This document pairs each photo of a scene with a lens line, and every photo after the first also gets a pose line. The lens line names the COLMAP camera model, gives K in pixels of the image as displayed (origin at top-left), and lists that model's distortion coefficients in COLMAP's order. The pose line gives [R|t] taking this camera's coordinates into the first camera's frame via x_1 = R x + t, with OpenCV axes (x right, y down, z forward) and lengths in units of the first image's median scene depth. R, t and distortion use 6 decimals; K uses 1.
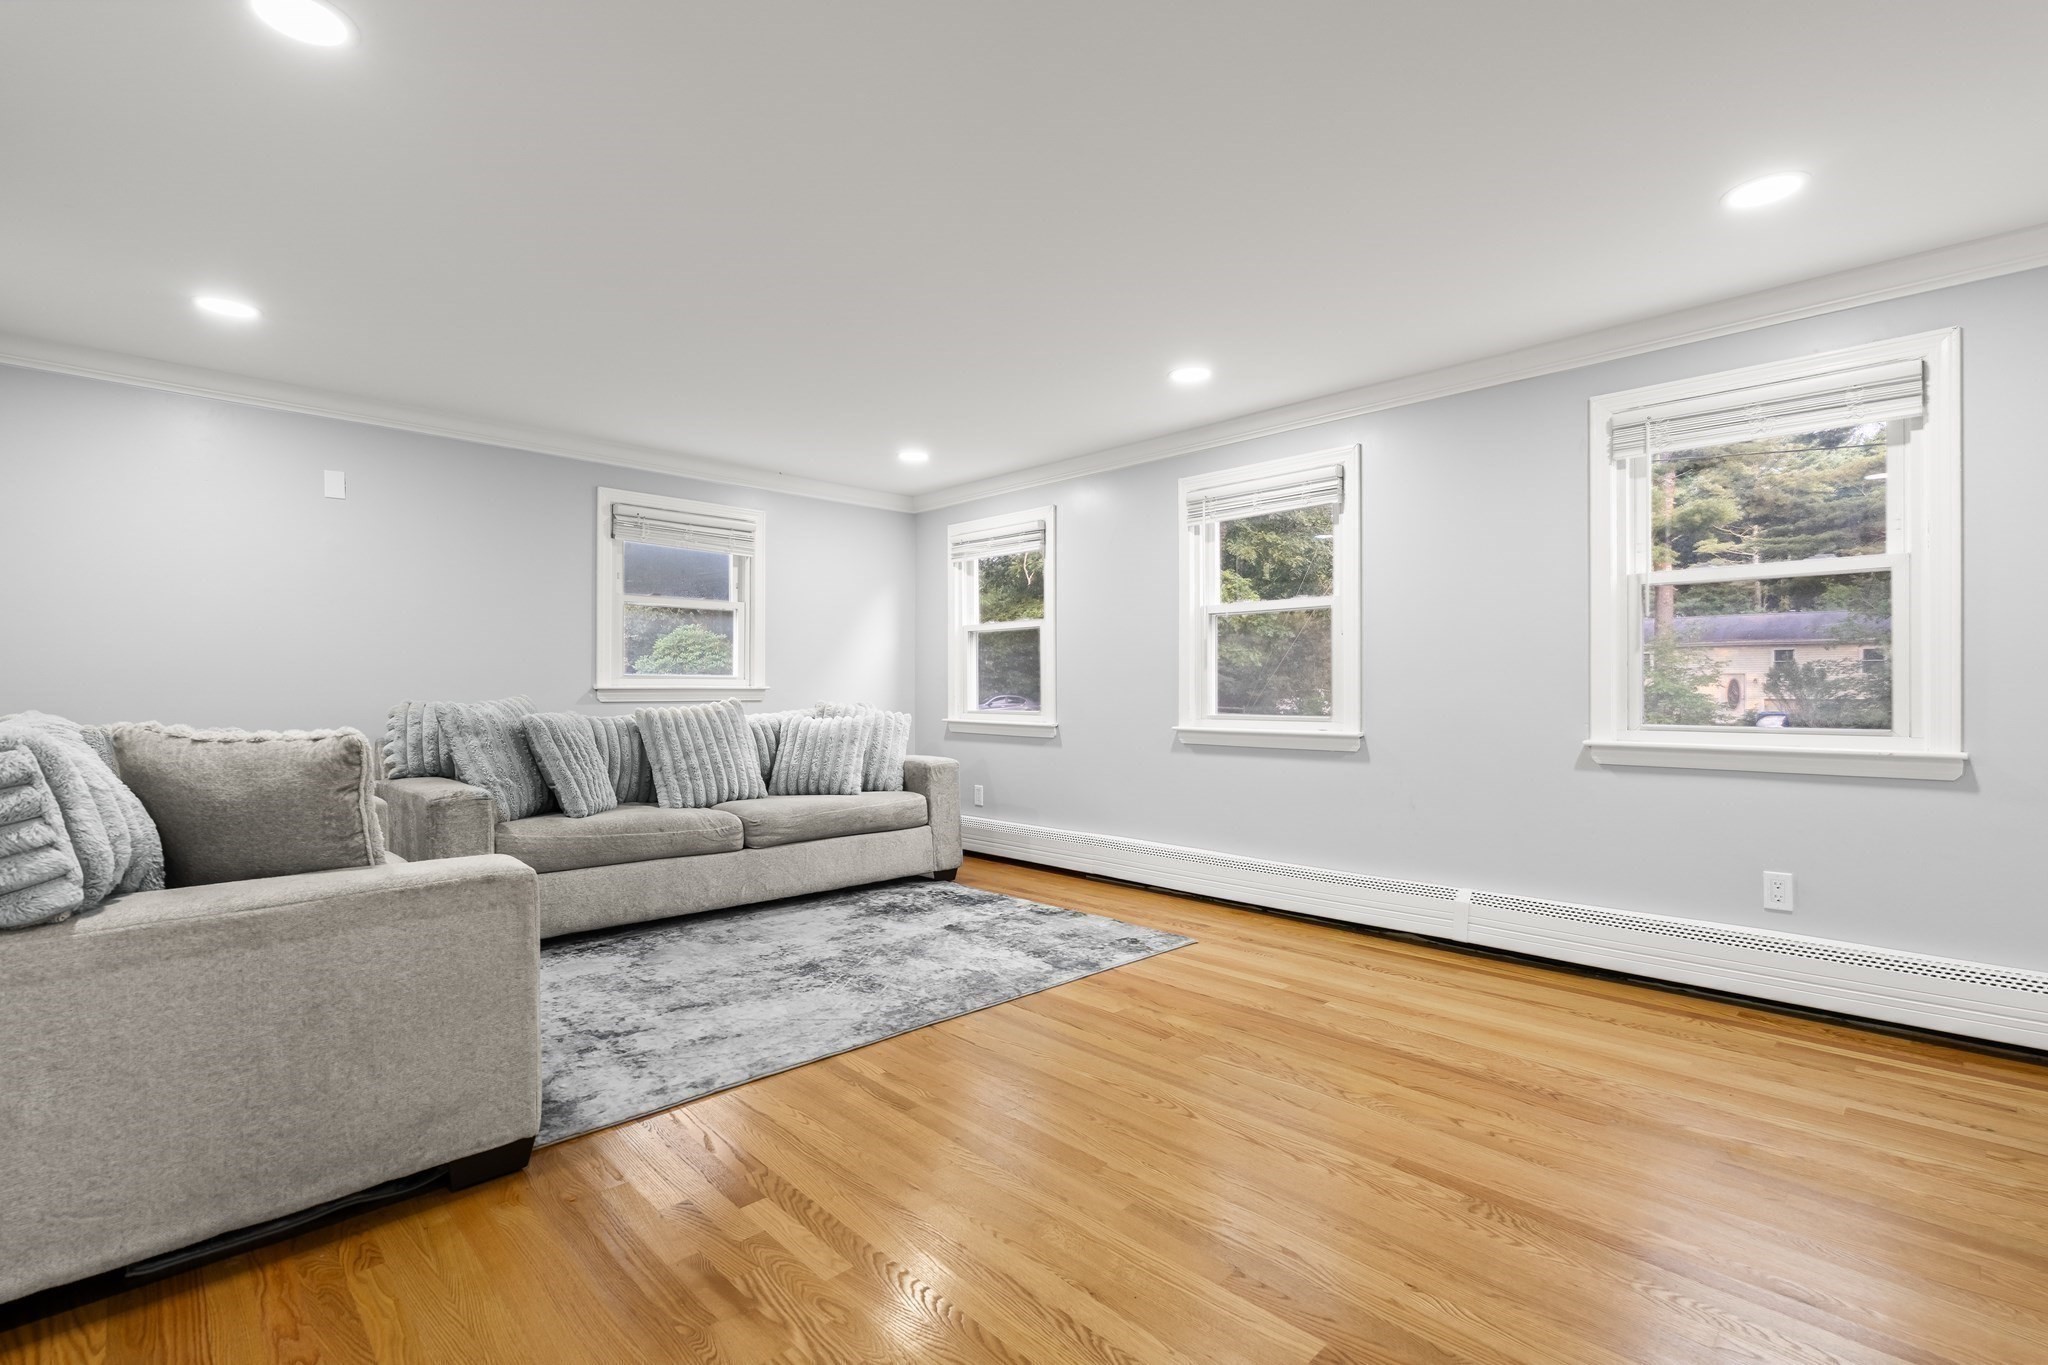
lens RADIAL K [[934.2, 0, 1036.5], [0, 934.2, 686.1], [0, 0, 1]] dist [0.007255, 0.000190]
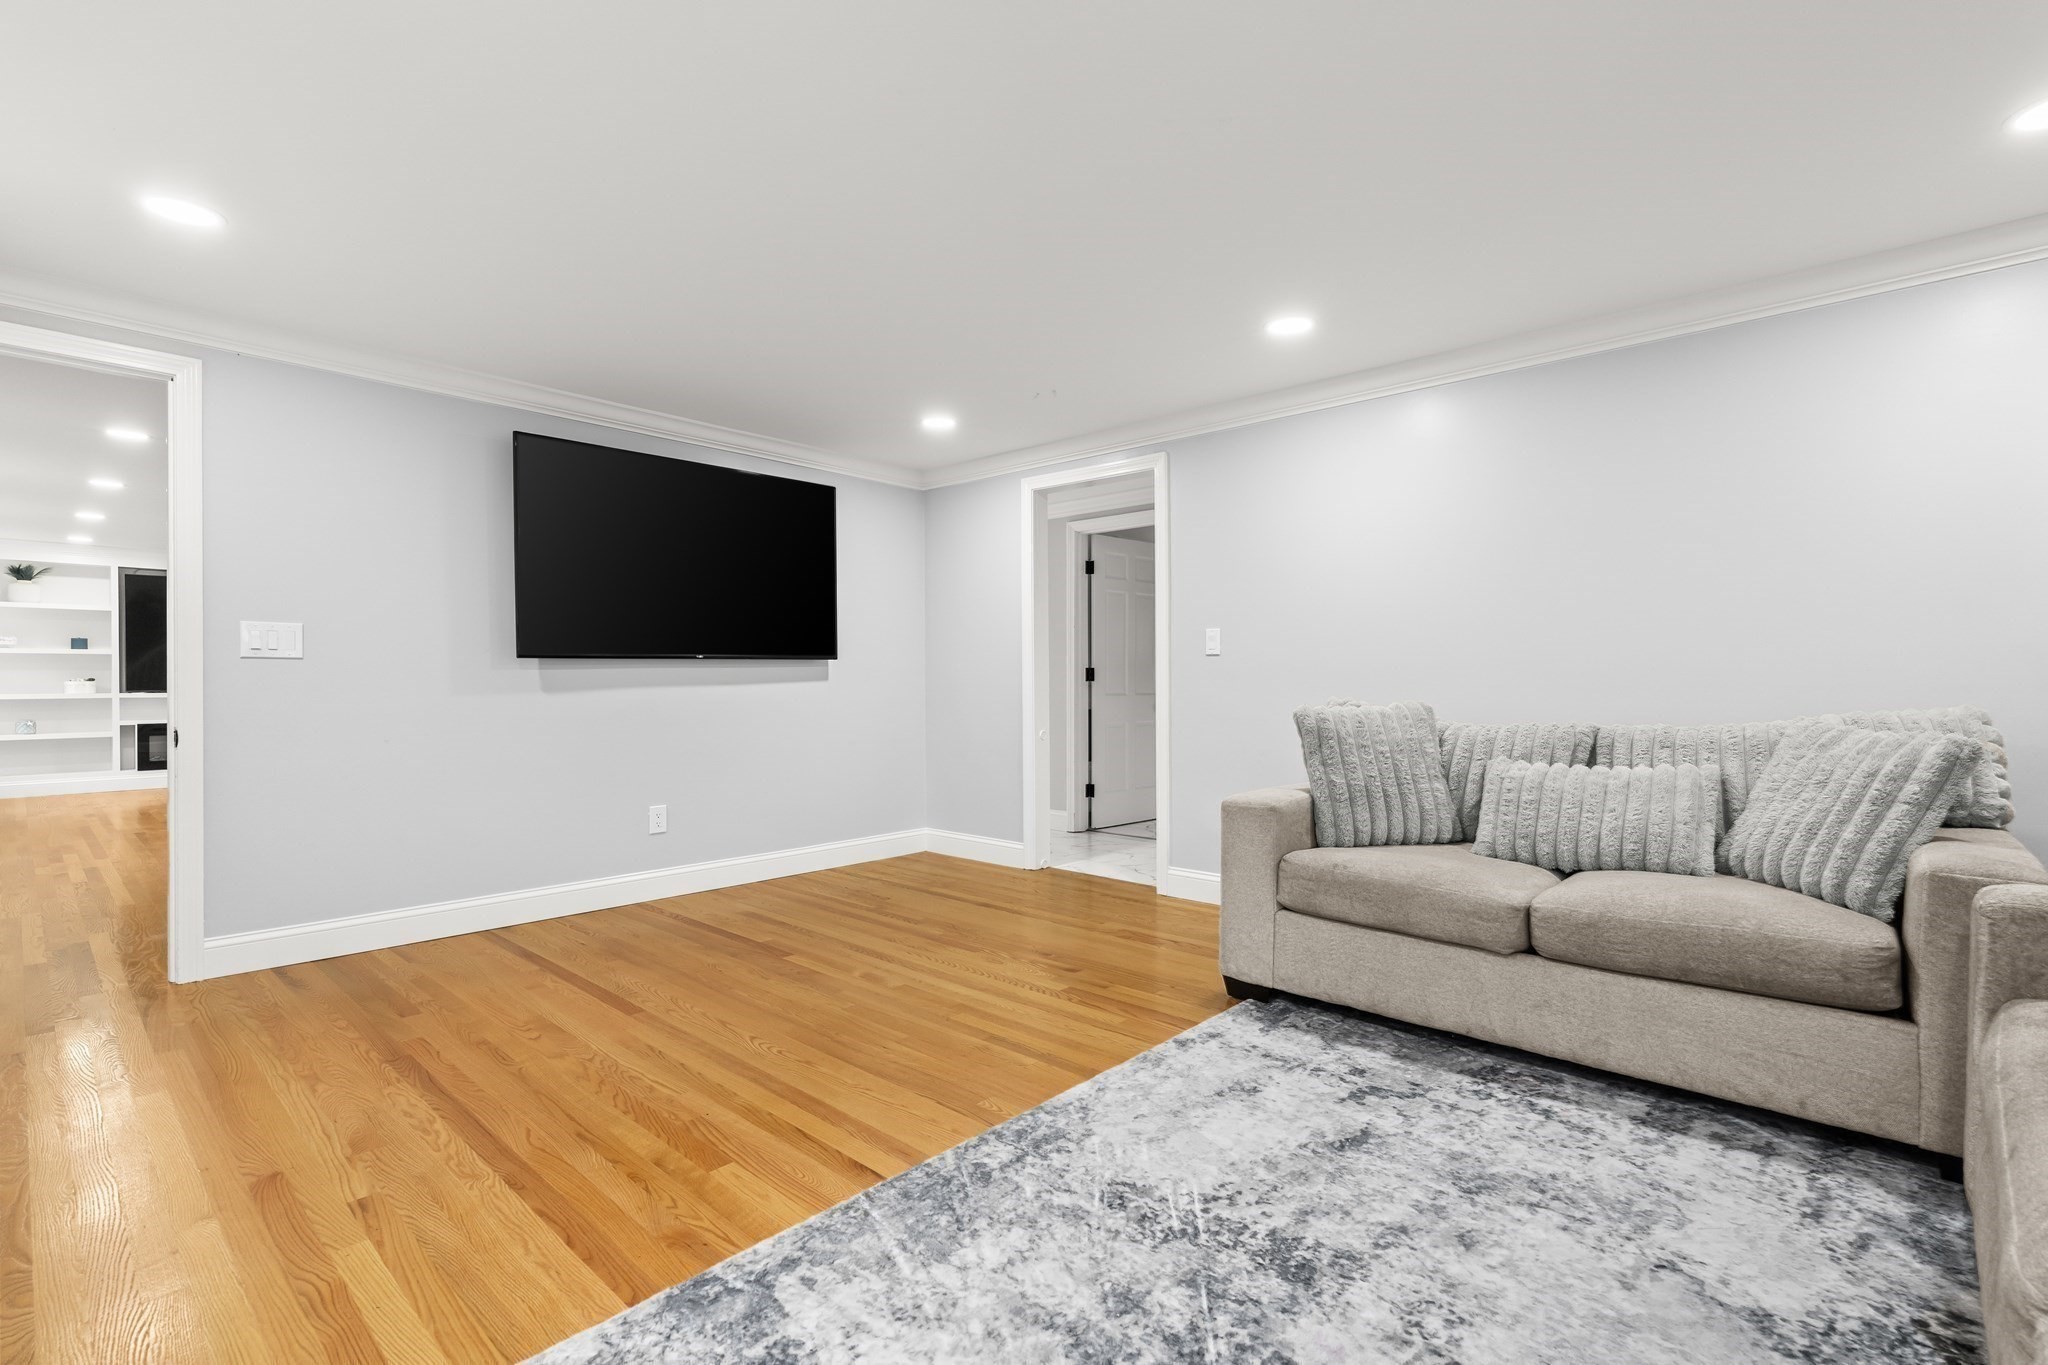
lens RADIAL K [[934.2, 0, 1017.2], [0, 934.2, 683.0], [0, 0, 1]] dist [0.007255, 0.000190]
pose [[-0.999240, 0.002287, -0.038924, -0.091163], [0.002356, 0.999996, -0.001720, 0.005311], [0.038920, -0.001810, -0.999241, 1.580484]]
